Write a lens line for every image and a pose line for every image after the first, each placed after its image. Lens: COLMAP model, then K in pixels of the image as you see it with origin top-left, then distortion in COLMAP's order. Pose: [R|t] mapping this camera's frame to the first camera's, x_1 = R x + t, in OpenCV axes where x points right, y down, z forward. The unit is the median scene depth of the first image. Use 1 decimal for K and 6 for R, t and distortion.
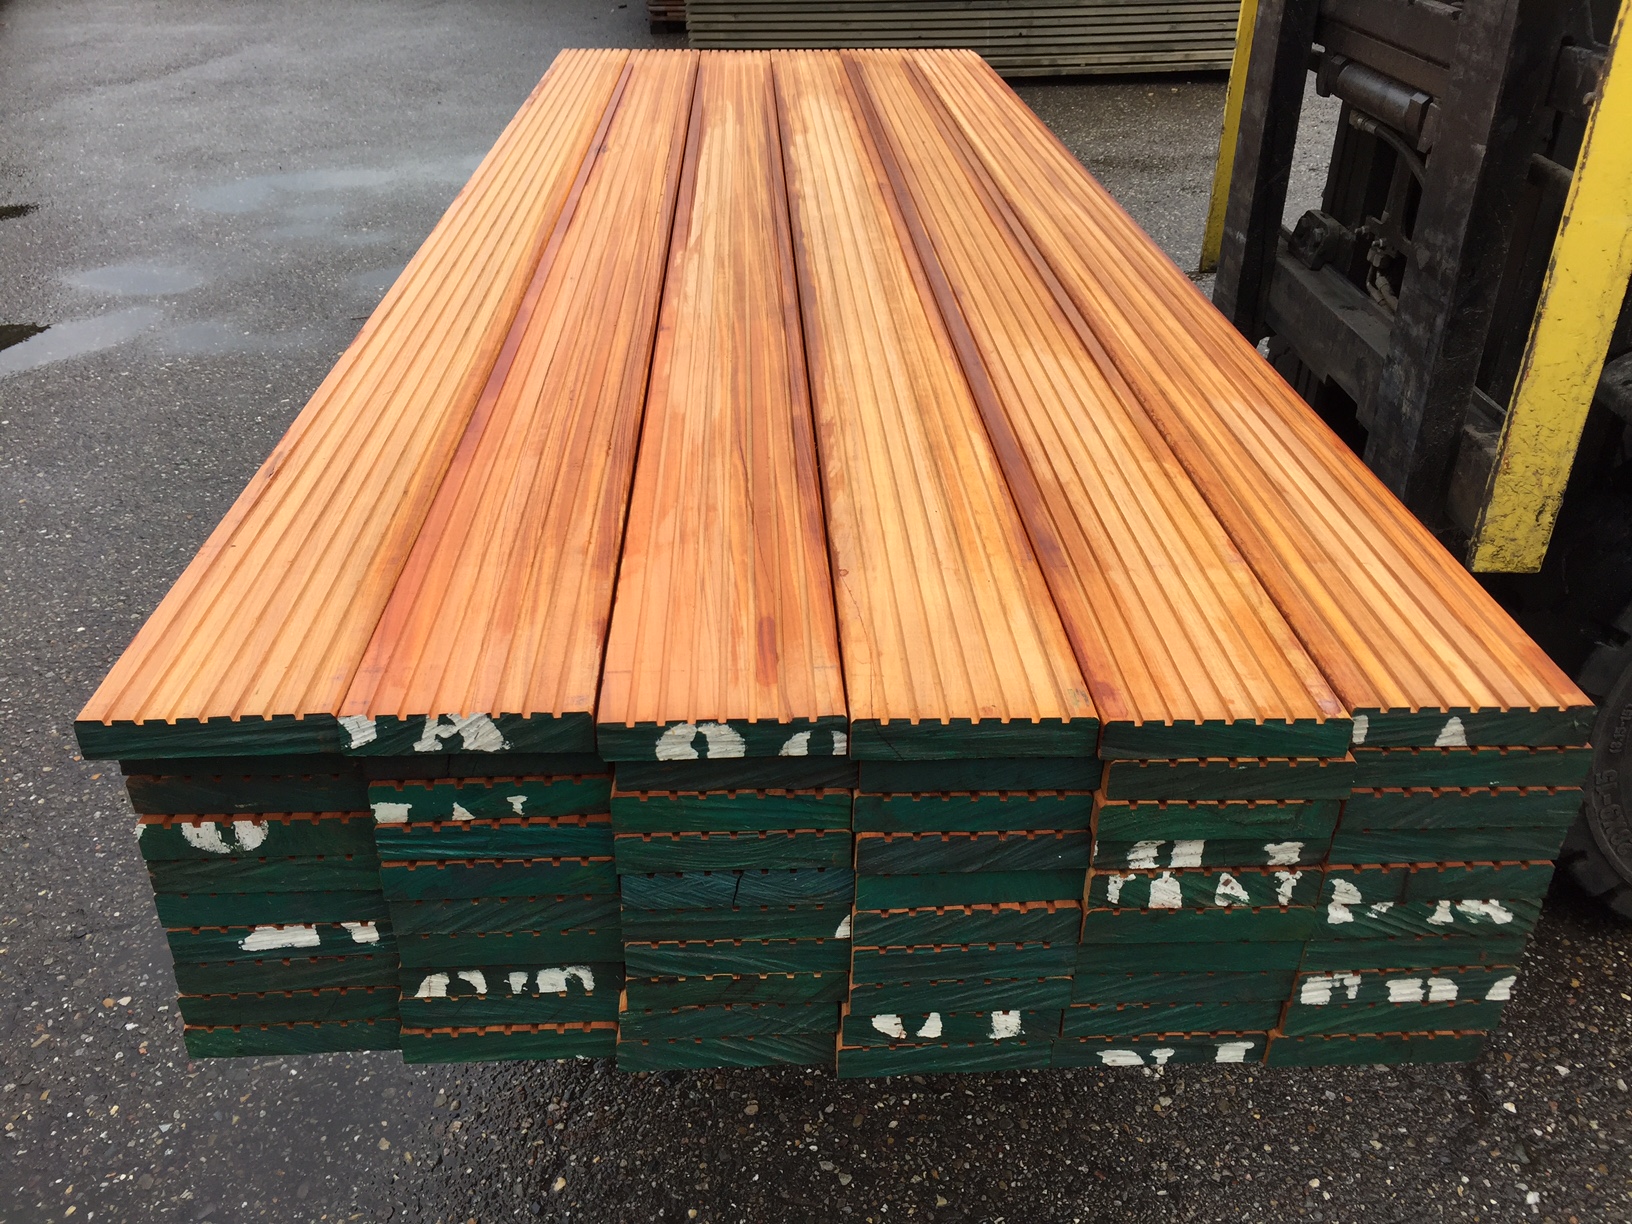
lens RADIAL K [[1381.9, 0, 804.1], [0, 1381.9, 614.5], [0, 0, 1]] dist [0.076440, -0.100107]
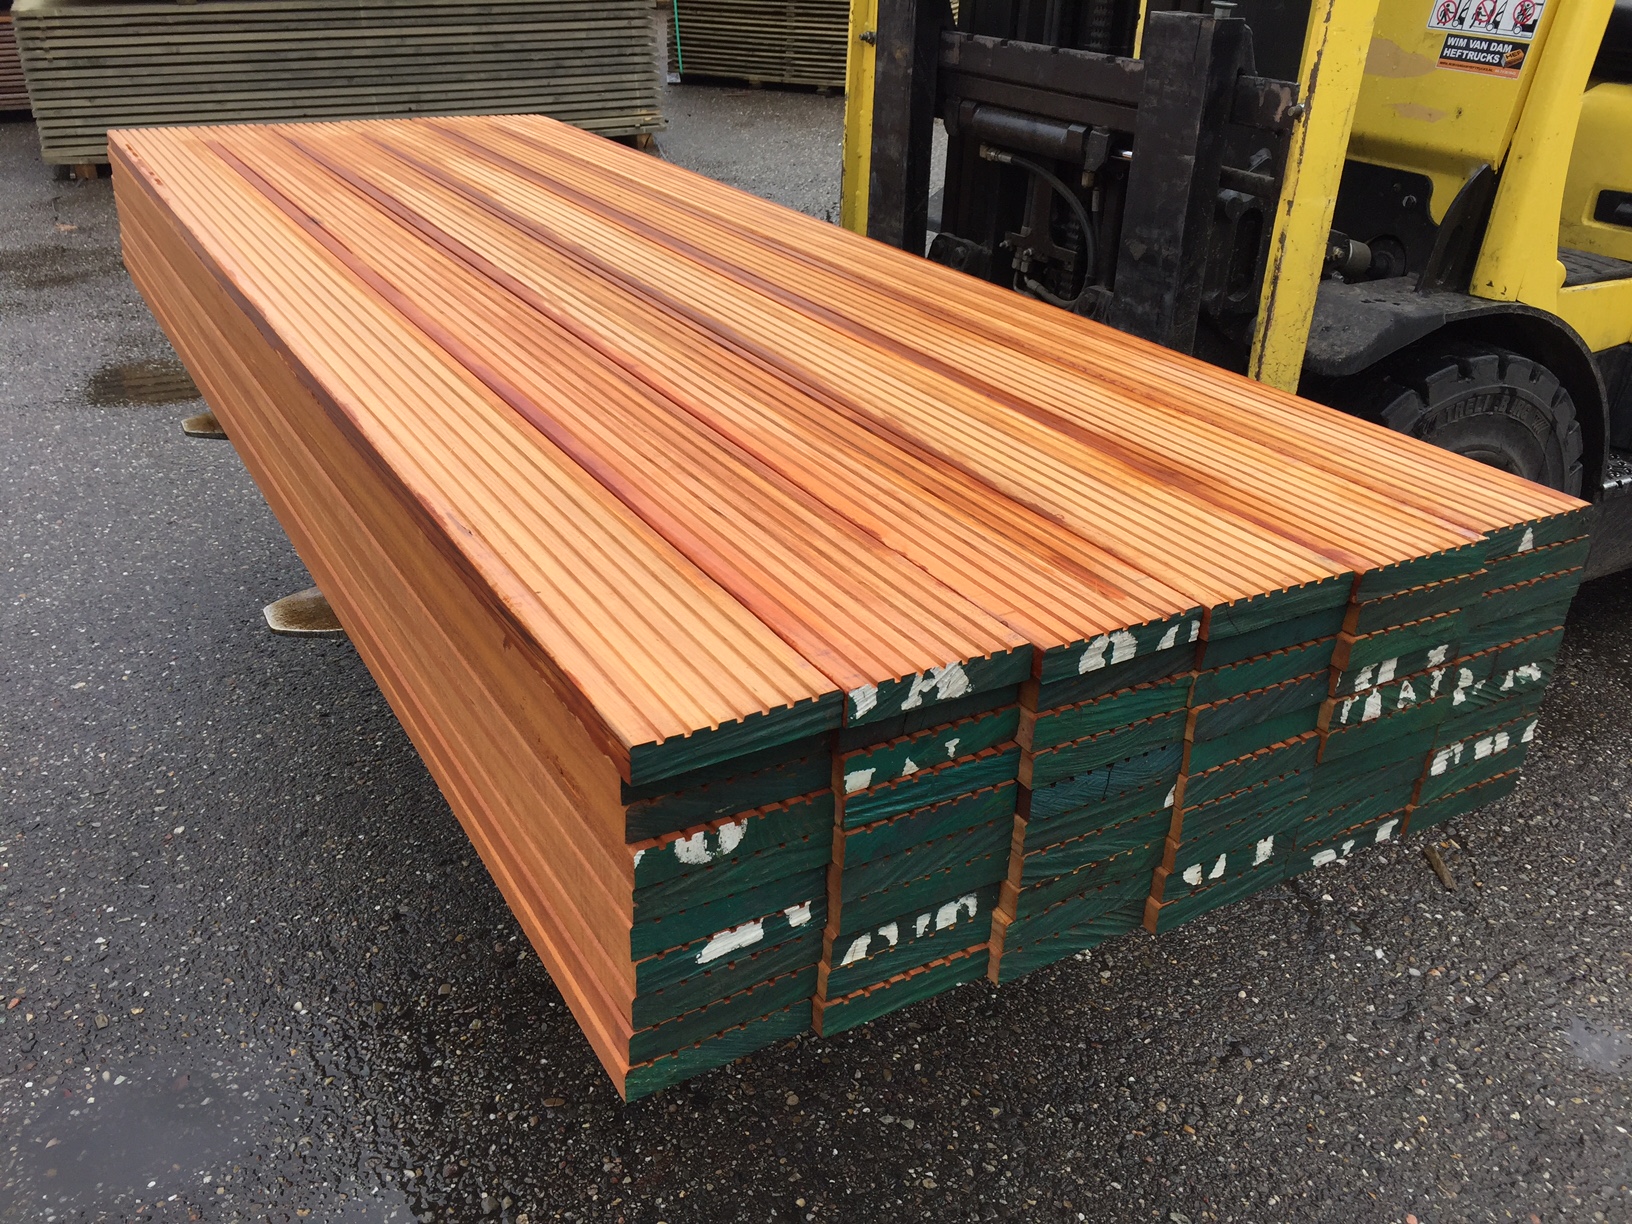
lens RADIAL K [[1381.9, 0, 823.4], [0, 1381.9, 611.8], [0, 0, 1]] dist [0.076440, -0.100107]
pose [[0.889652, -0.188883, 0.415743, -0.699064], [0.208906, 0.977932, -0.002740, 0.010855], [-0.406050, 0.089289, 0.909478, 0.019590]]
